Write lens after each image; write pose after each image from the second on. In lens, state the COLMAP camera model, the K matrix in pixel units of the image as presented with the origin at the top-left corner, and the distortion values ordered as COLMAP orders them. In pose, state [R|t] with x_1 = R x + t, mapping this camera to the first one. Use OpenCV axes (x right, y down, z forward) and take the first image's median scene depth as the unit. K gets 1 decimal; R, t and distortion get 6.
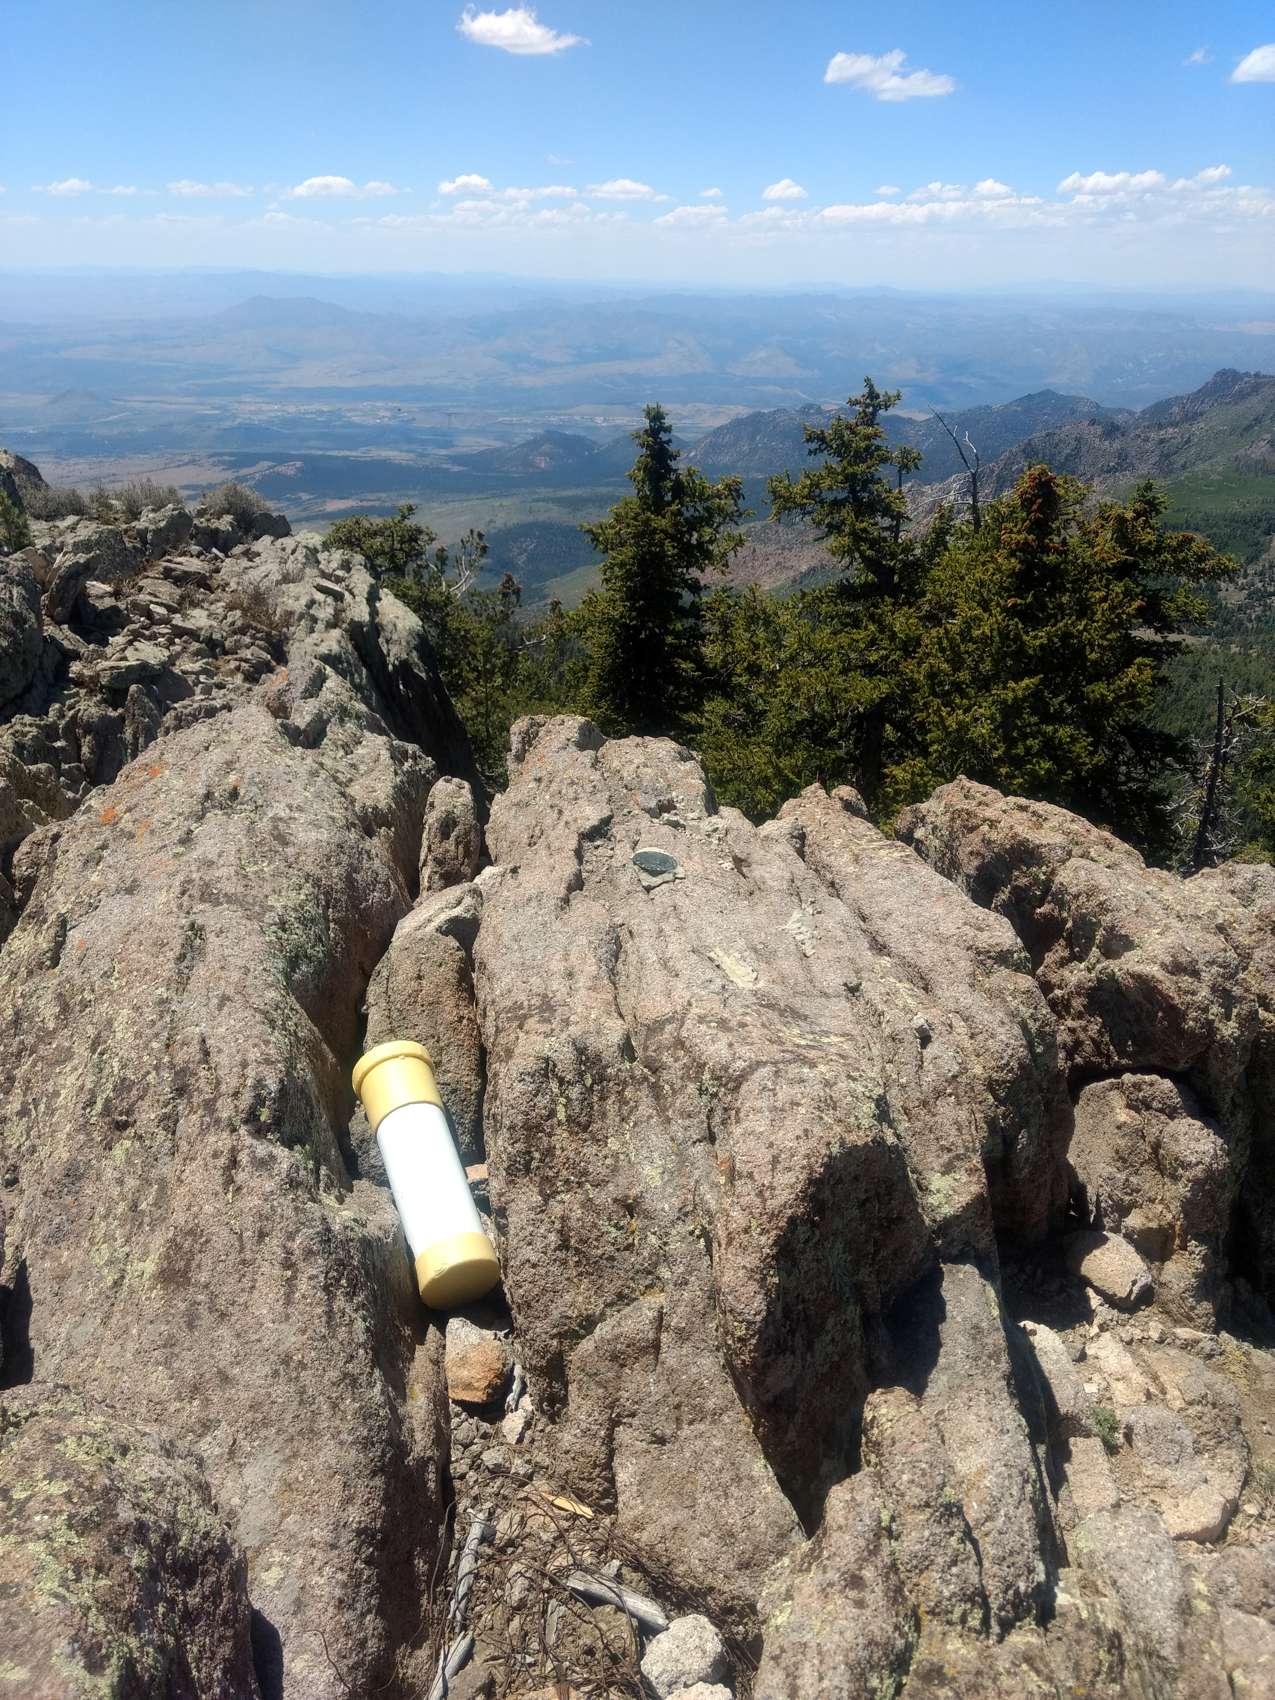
lens RADIAL K [[1317.5, 0, 648.2], [0, 1317.5, 853.0], [0, 0, 1]] dist [-0.011241, 0.054590]
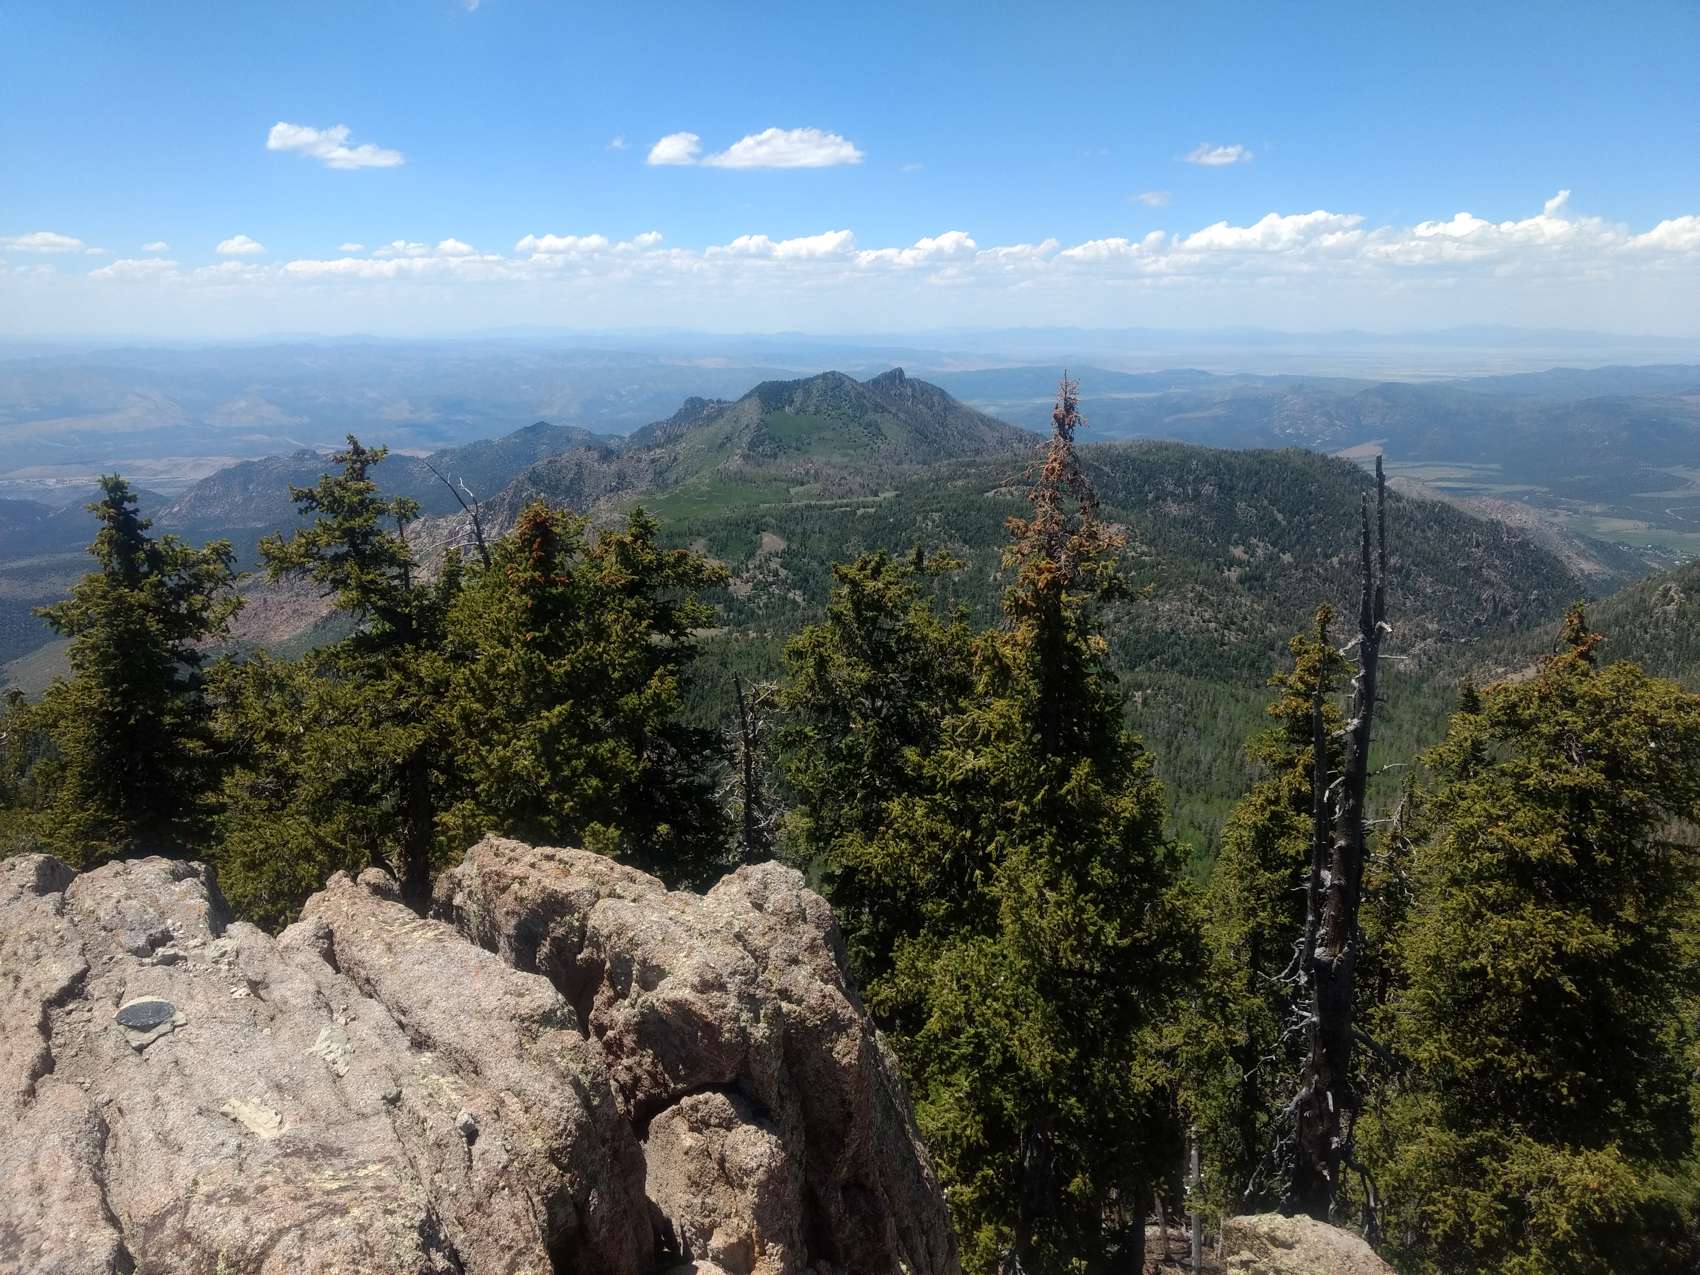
lens RADIAL K [[1305.5, 0, 856.5], [0, 1305.5, 634.9], [0, 0, 1]] dist [0.021806, 0.001537]
pose [[0.870653, -0.132050, 0.473841, 0.009231], [0.213831, 0.969118, -0.122827, -0.007693], [-0.442989, 0.208262, 0.872002, -0.011018]]
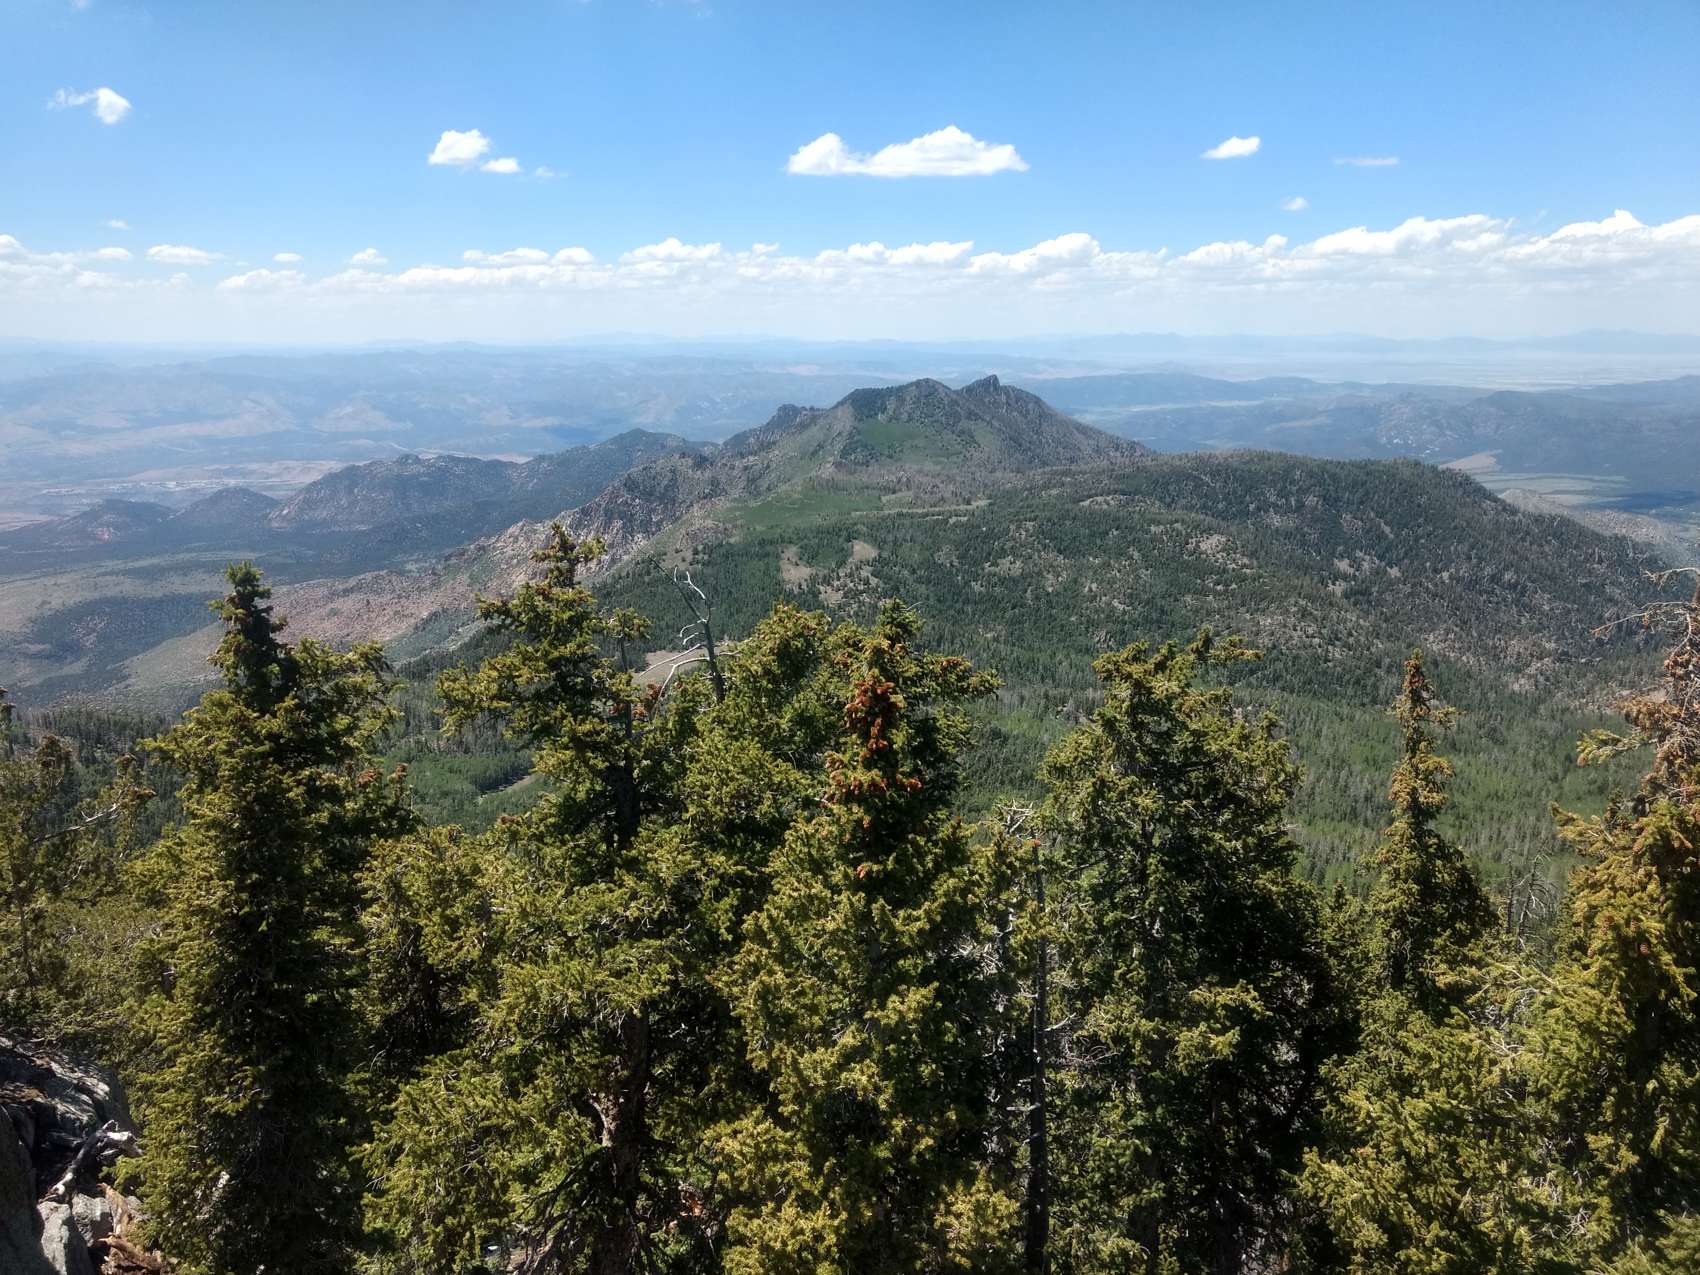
lens RADIAL K [[1303.4, 0, 851.8], [0, 1303.4, 635.7], [0, 0, 1]] dist [0.015876, -0.001445]
pose [[0.902195, -0.117519, 0.415009, 0.006825], [0.190678, 0.971711, -0.139357, -0.167599], [-0.386892, 0.204860, 0.899081, 0.296635]]
